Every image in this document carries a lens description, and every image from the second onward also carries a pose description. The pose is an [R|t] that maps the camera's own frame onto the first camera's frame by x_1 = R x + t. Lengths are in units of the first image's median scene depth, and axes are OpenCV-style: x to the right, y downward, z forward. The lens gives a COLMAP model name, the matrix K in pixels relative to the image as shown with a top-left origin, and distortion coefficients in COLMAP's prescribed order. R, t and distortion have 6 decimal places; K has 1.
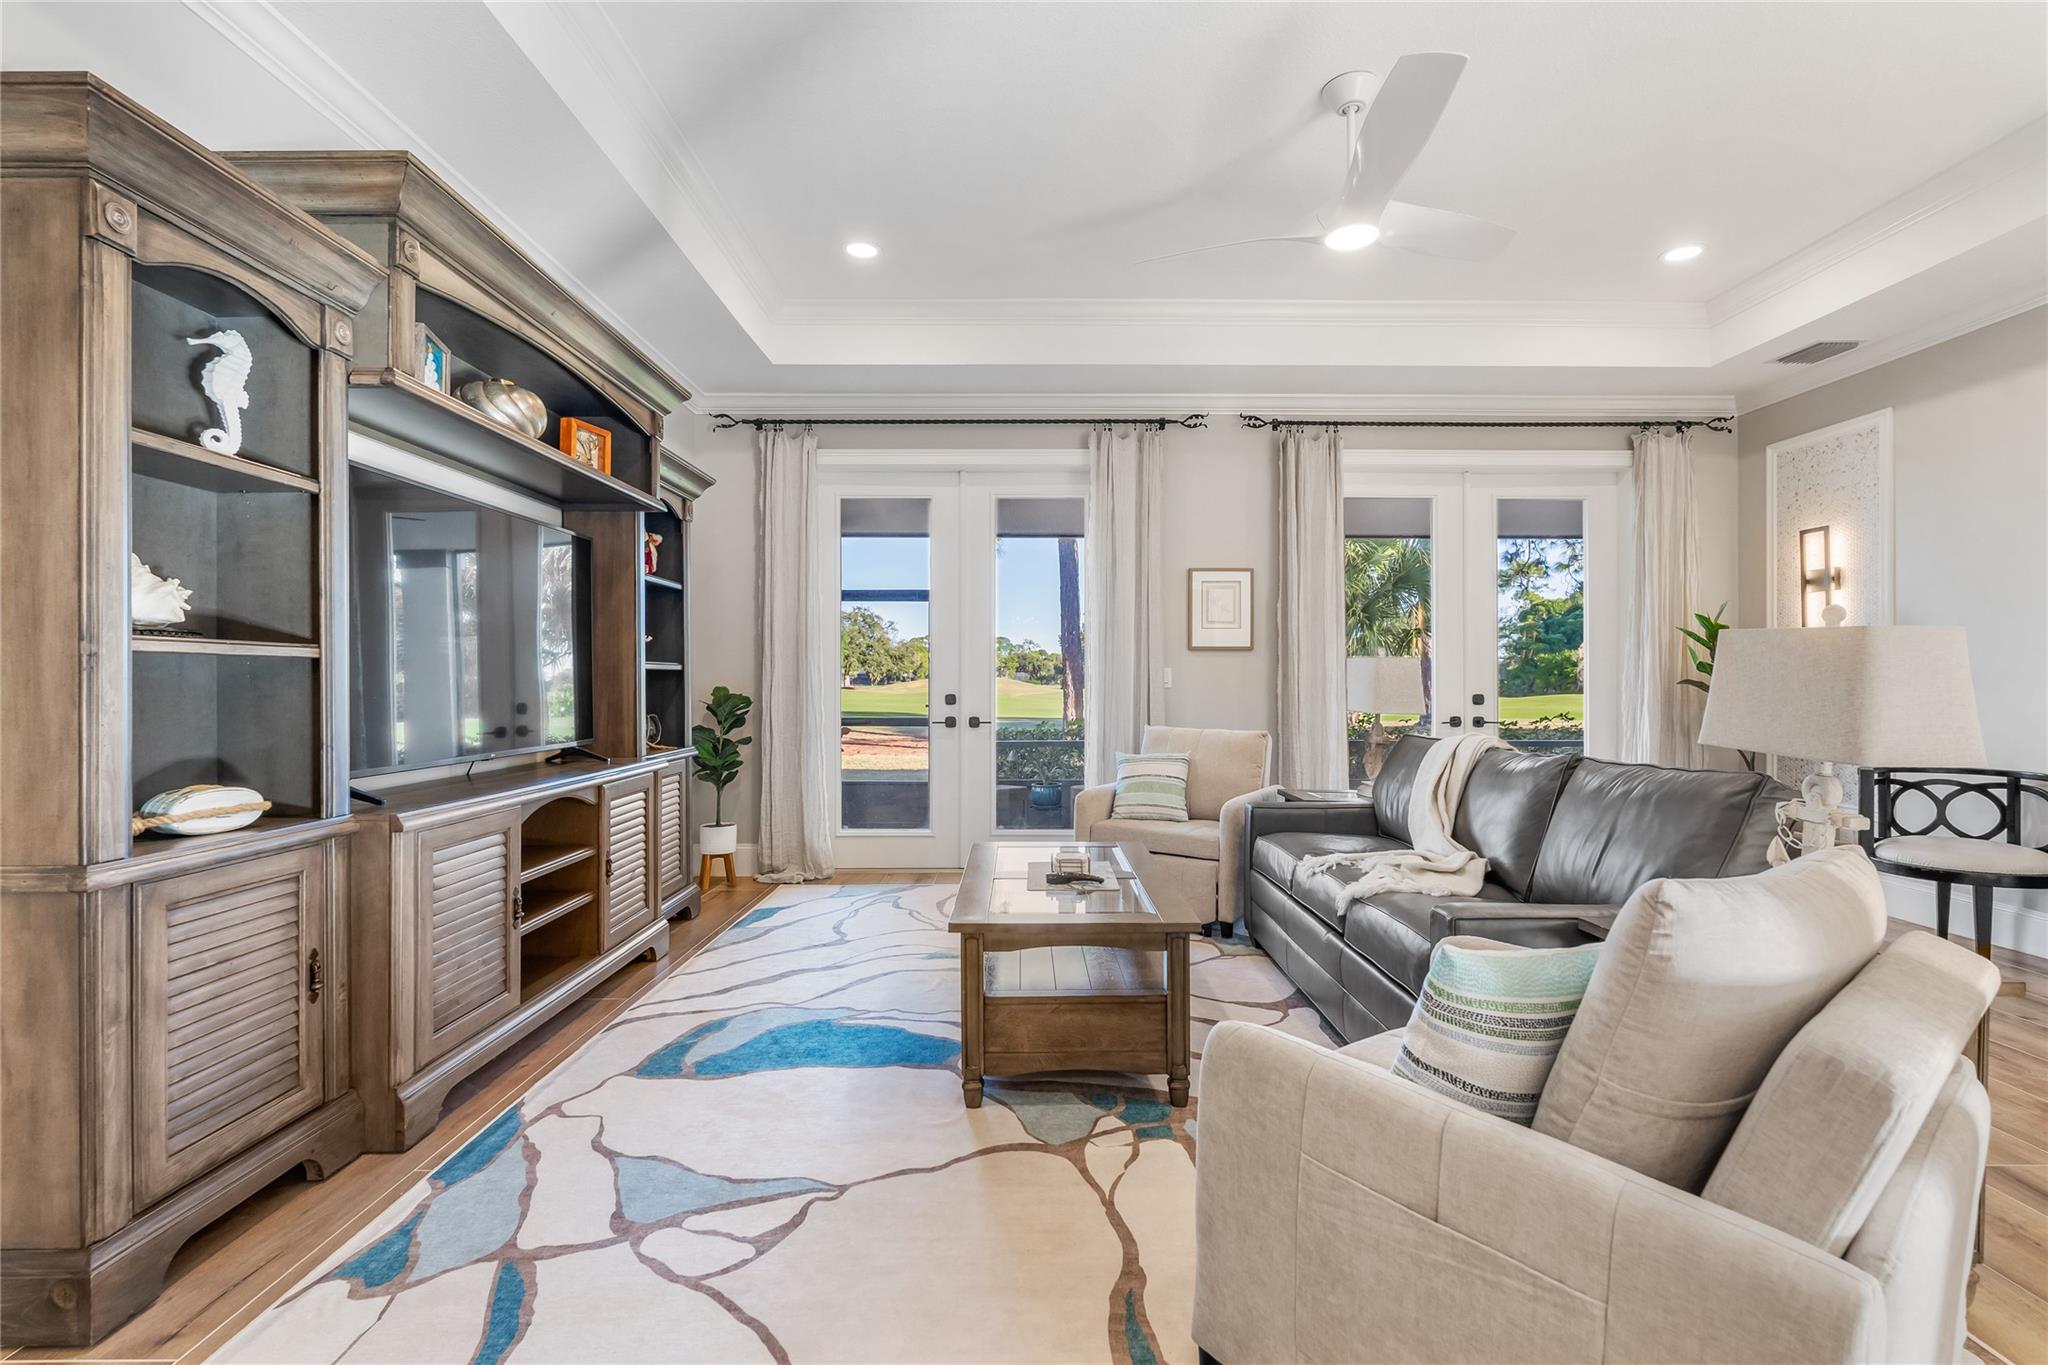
lens RADIAL K [[932.5, 0, 1026.5], [0, 932.5, 678.8], [0, 0, 1]] dist [-0.006811, 0.001914]
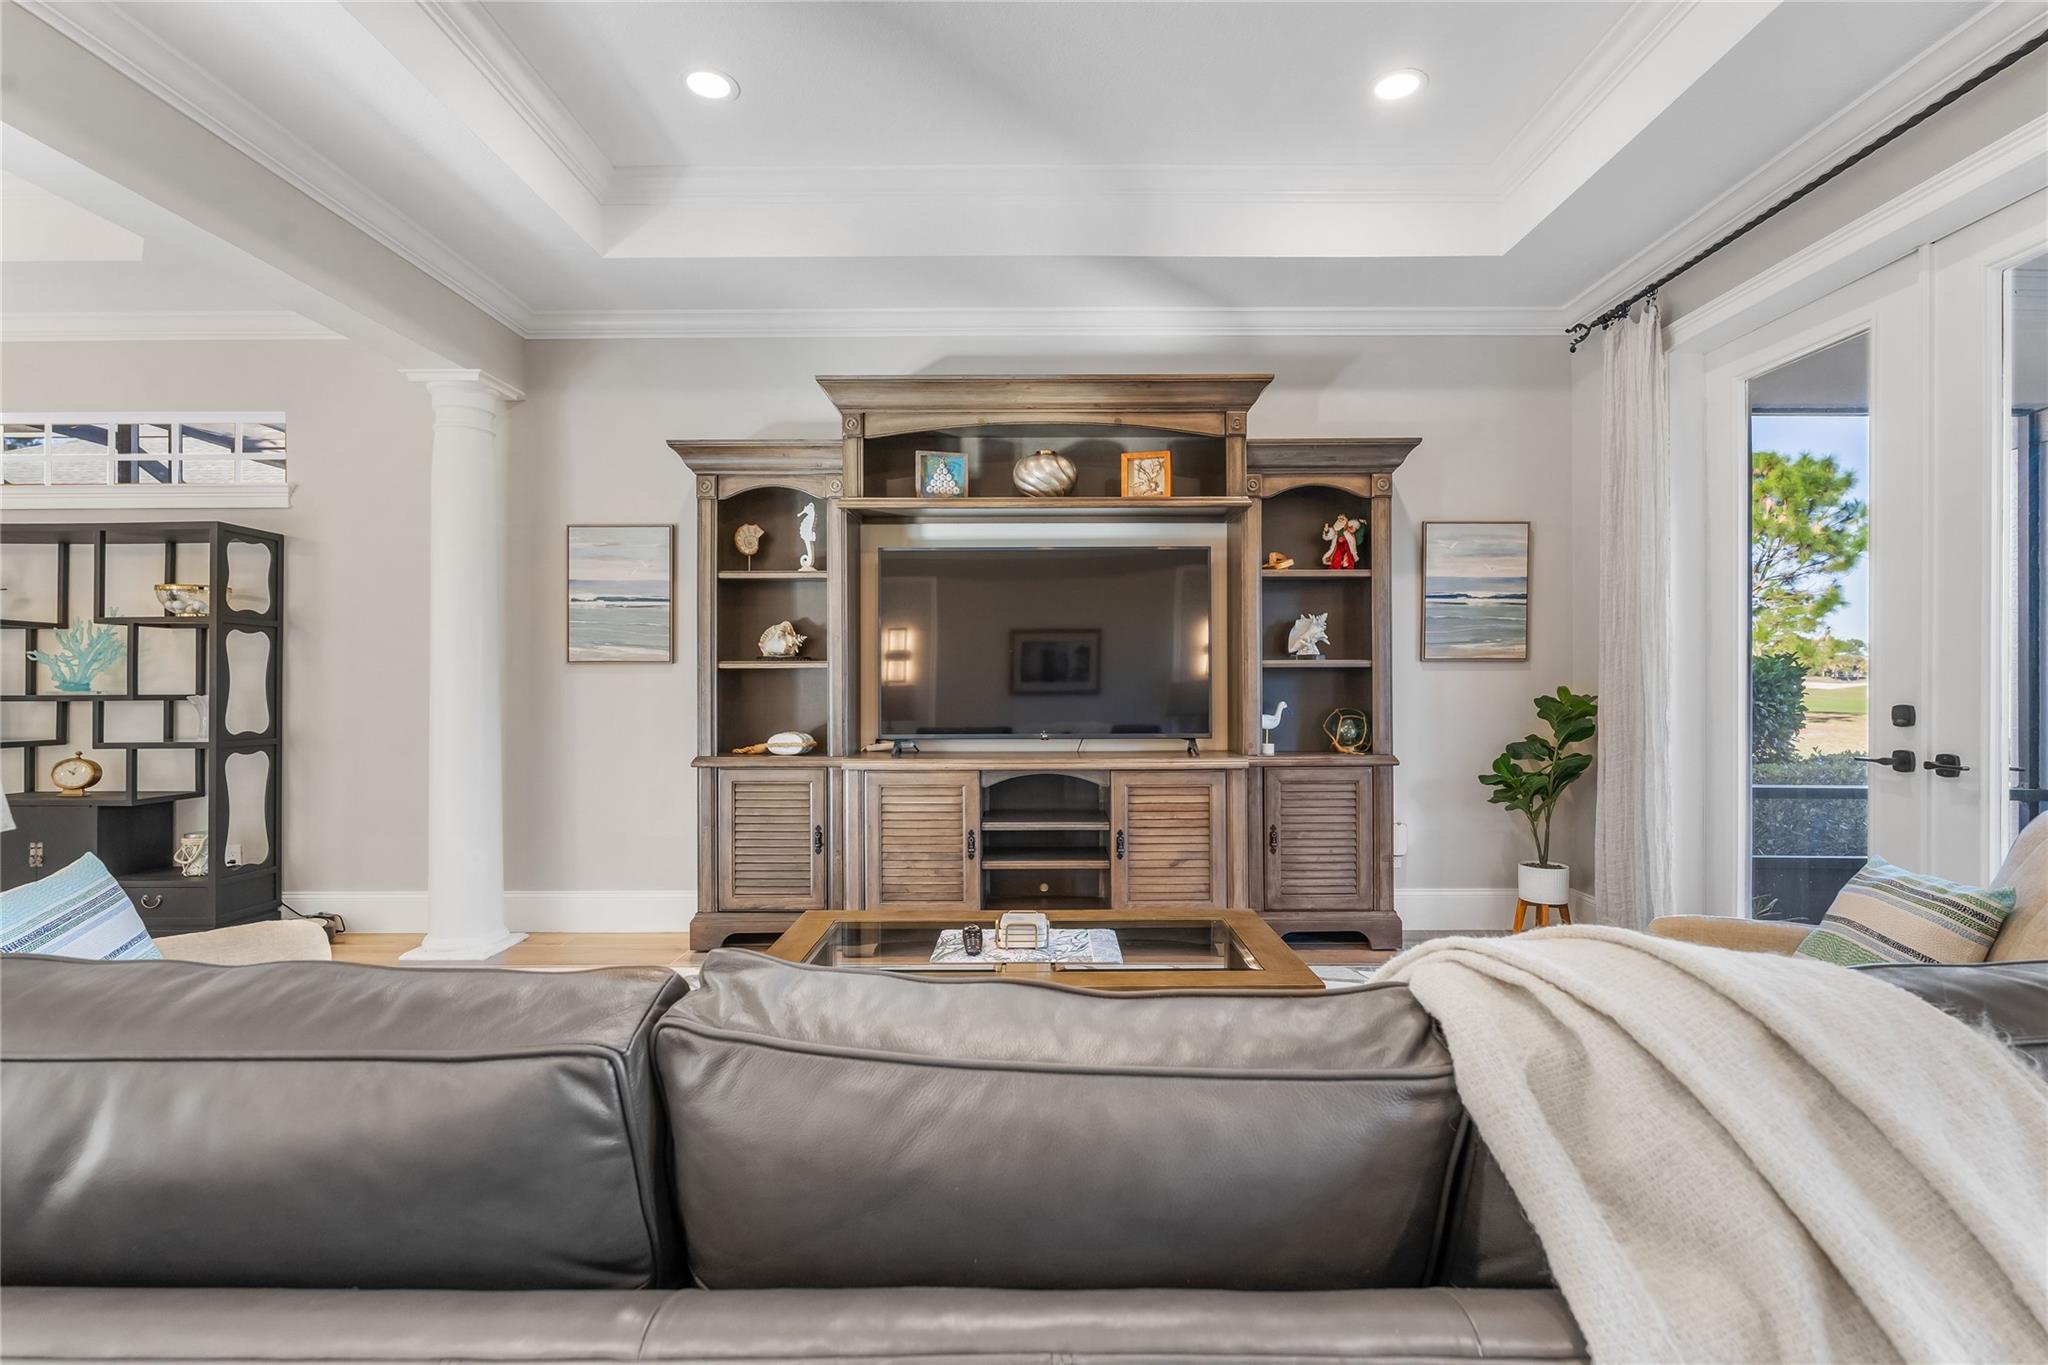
lens RADIAL K [[966.8, 0, 1011.6], [0, 966.8, 679.9], [0, 0, 1]] dist [-0.002769, 0.000407]
pose [[-0.013915, -0.000299, -0.999903, 0.851407], [0.005061, 0.999987, -0.000369, 0.002114], [0.999890, -0.005065, -0.013913, 1.043083]]
